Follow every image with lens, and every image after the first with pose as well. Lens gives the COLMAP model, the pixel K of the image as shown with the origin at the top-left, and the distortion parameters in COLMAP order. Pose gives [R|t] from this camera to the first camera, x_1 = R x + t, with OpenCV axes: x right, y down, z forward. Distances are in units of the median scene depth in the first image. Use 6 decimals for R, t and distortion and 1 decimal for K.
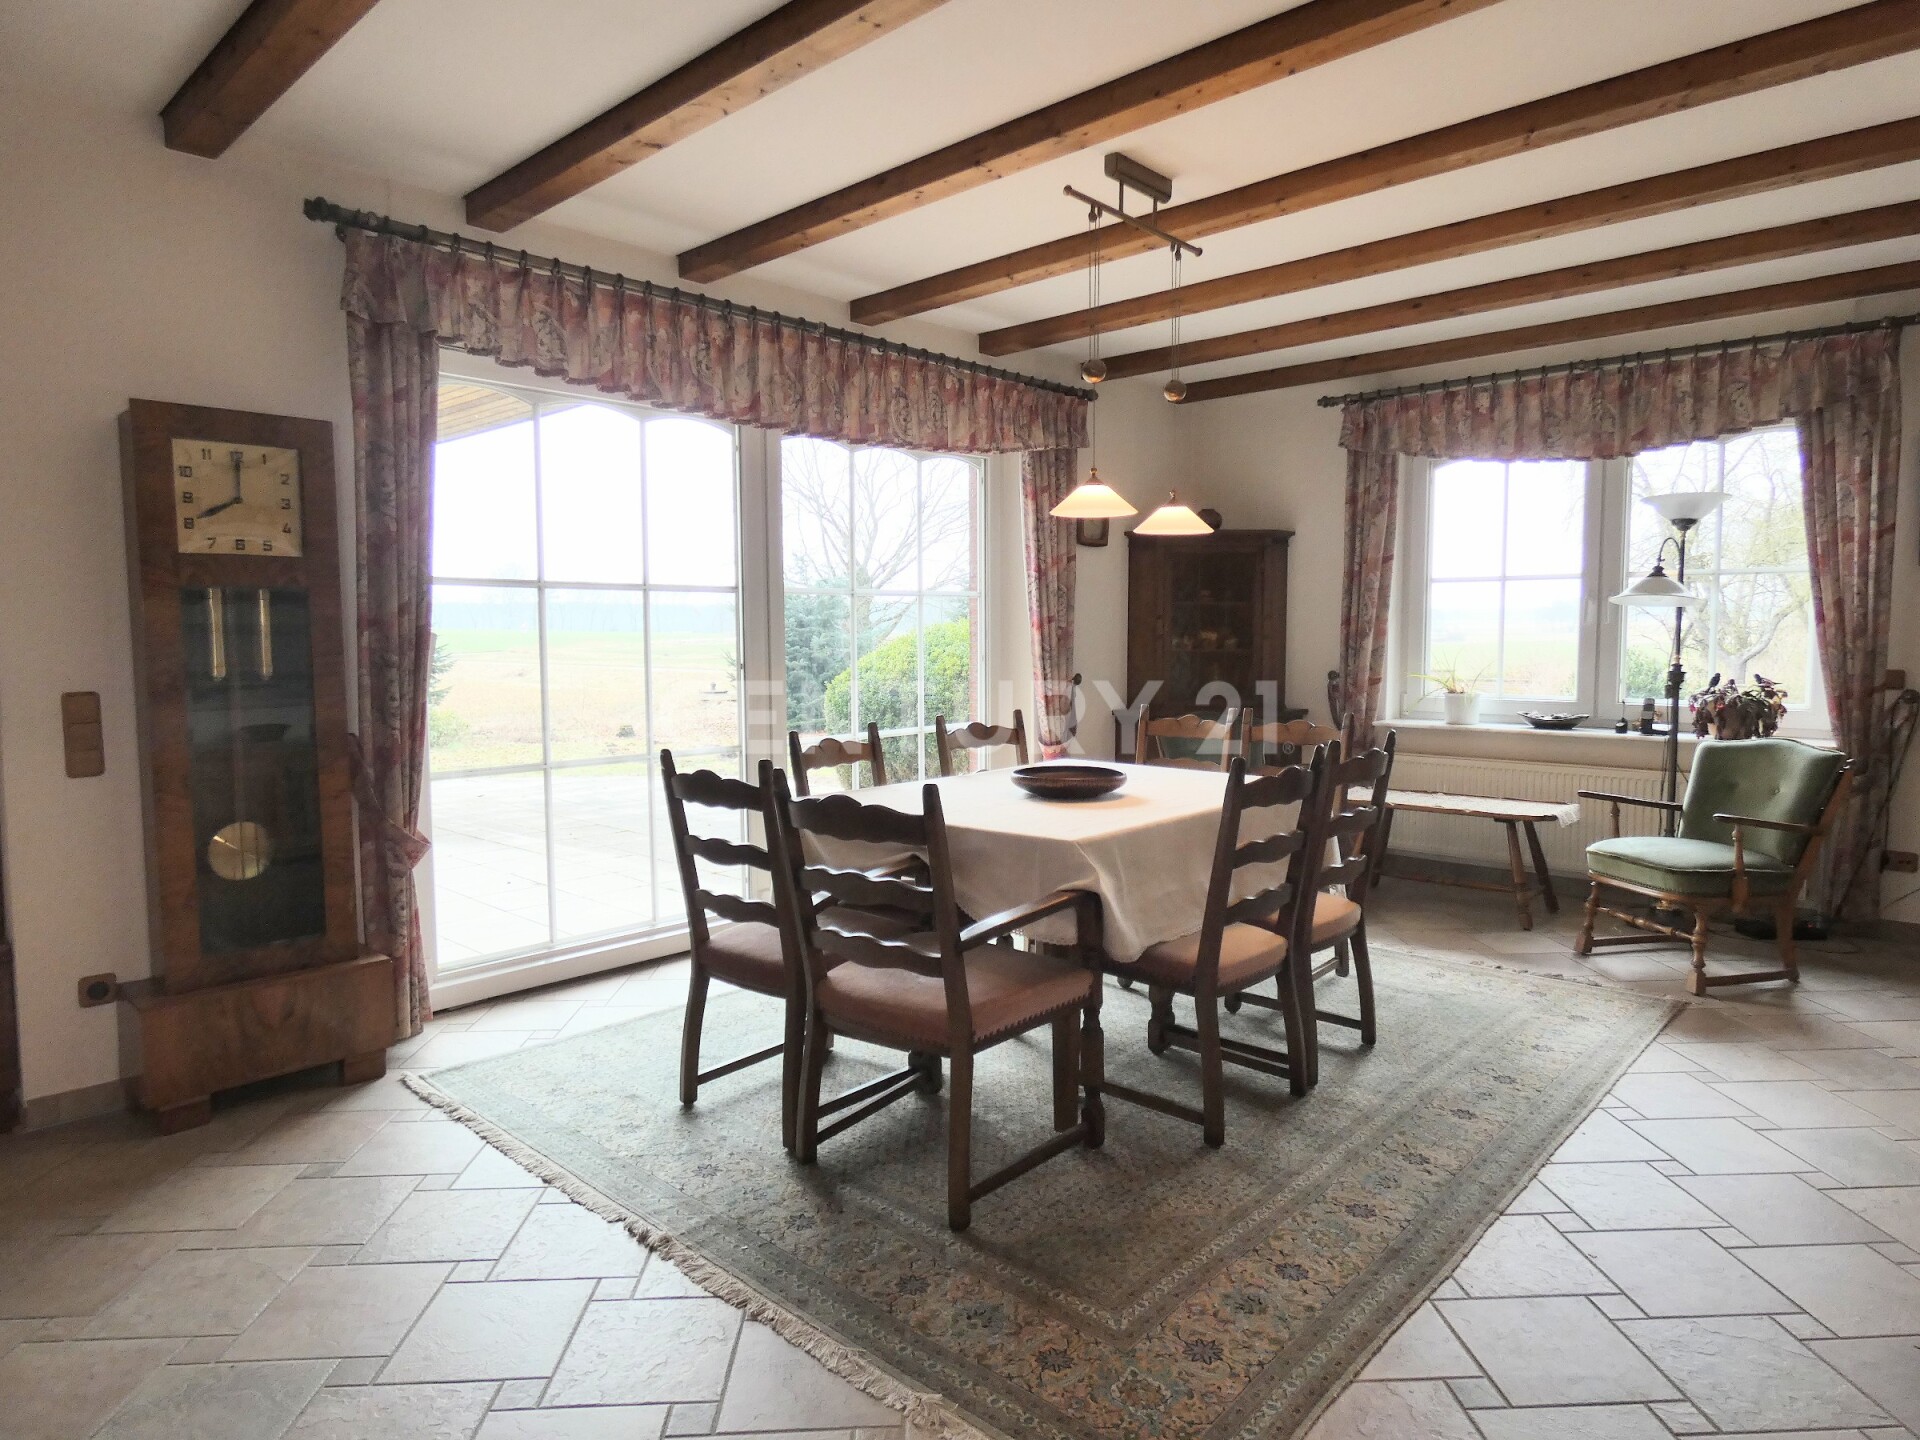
lens RADIAL K [[1147.1, 0, 960.5], [0, 1147.1, 707.6], [0, 0, 1]] dist [0.006074, -0.004863]
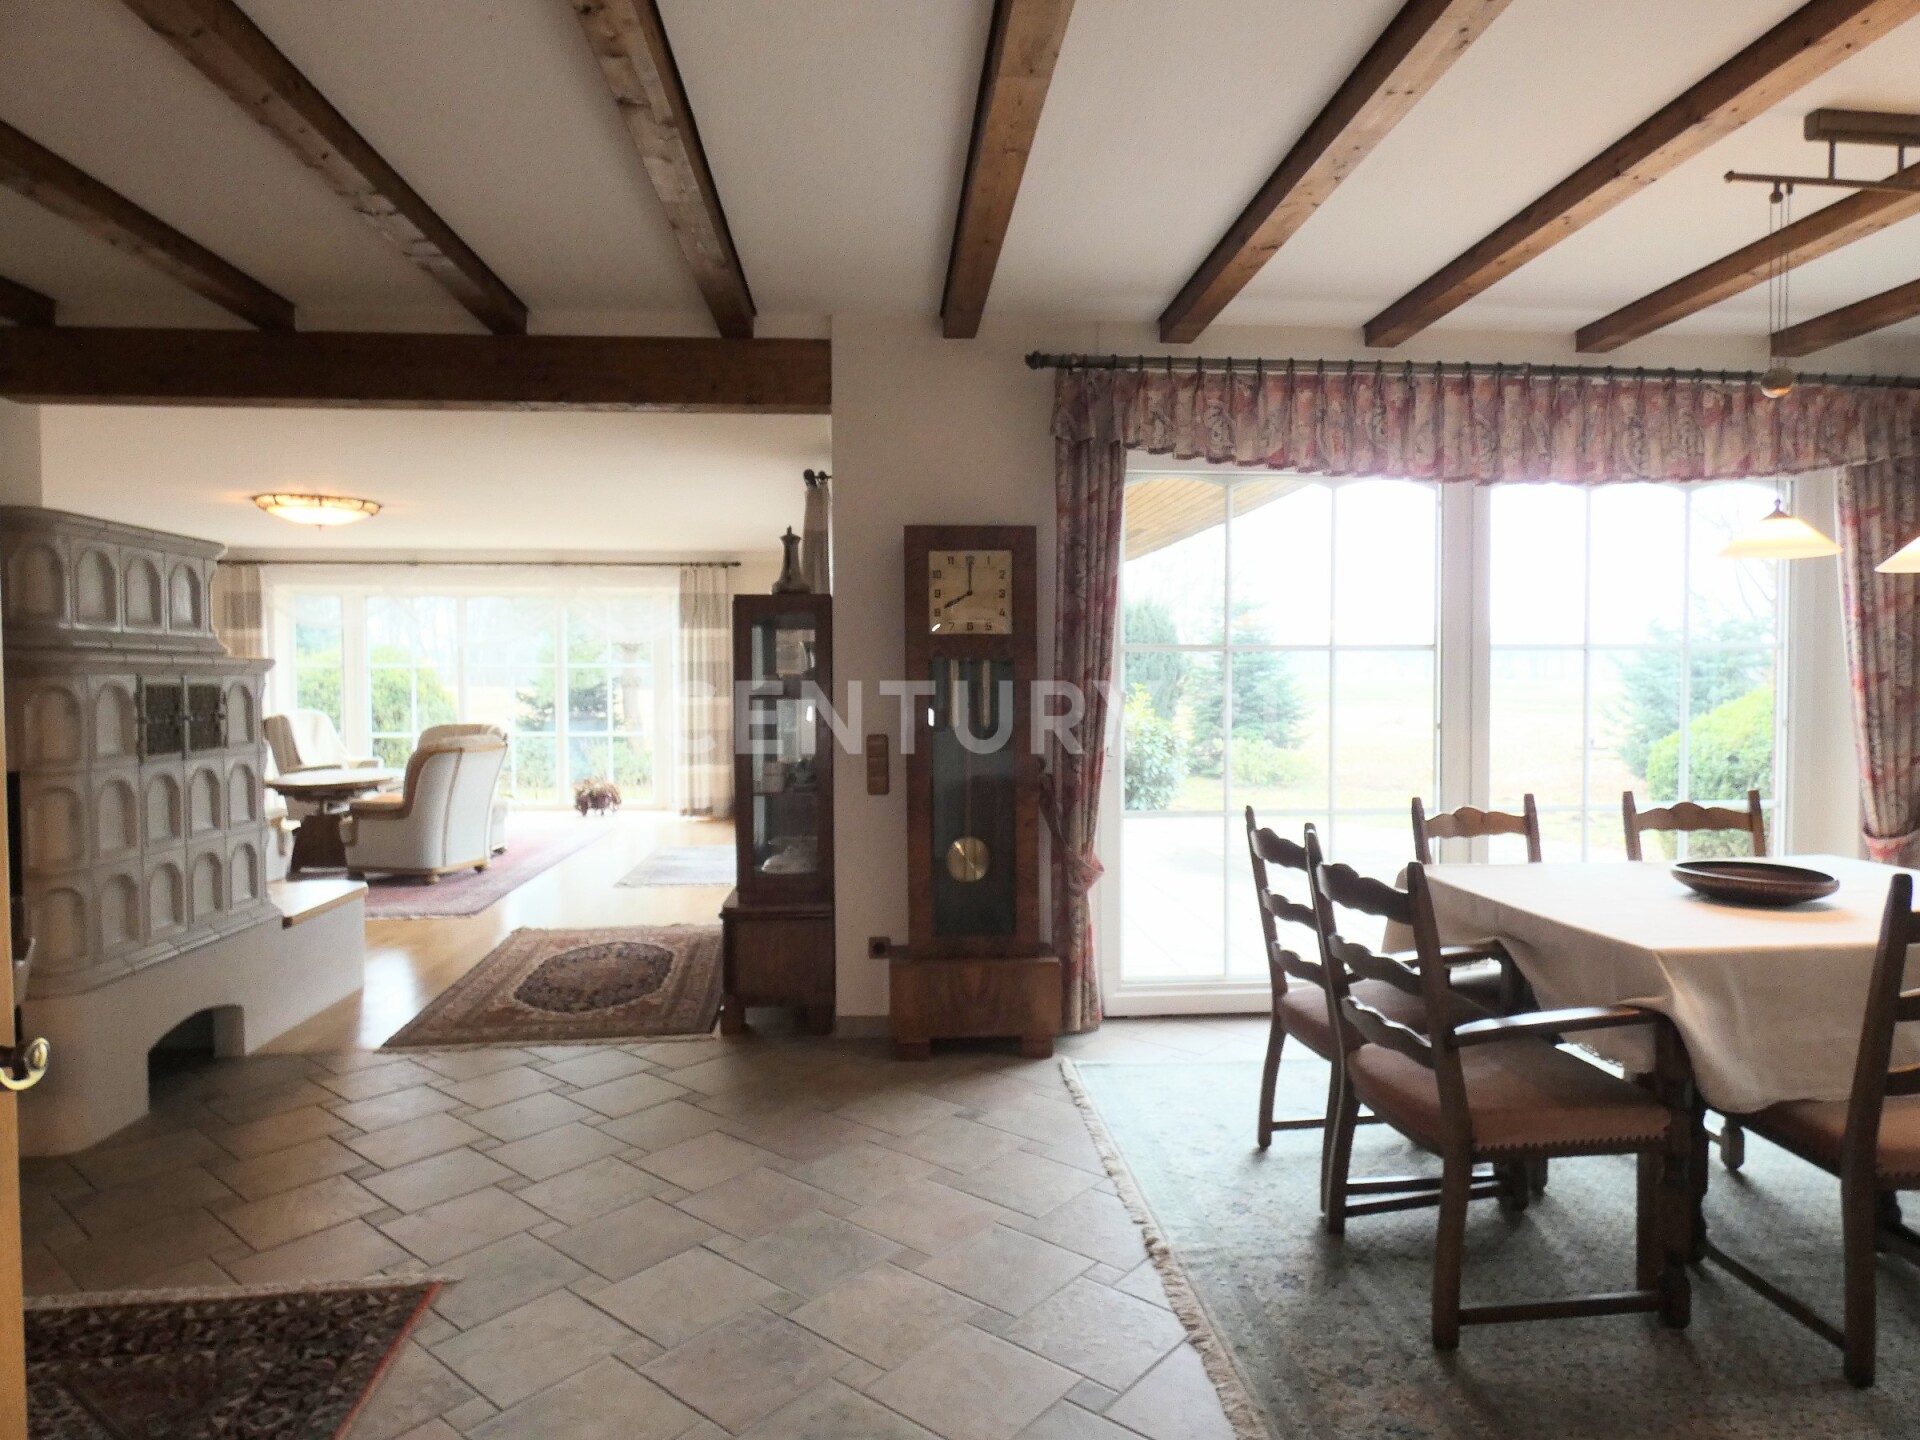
lens RADIAL K [[1147.1, 0, 984.7], [0, 1147.1, 715.3], [0, 0, 1]] dist [0.006074, -0.004863]
pose [[0.750712, 0.023740, -0.660203, 0.234418], [-0.046103, 0.998800, -0.016509, -0.017312], [0.659019, 0.042831, 0.750906, 0.026022]]
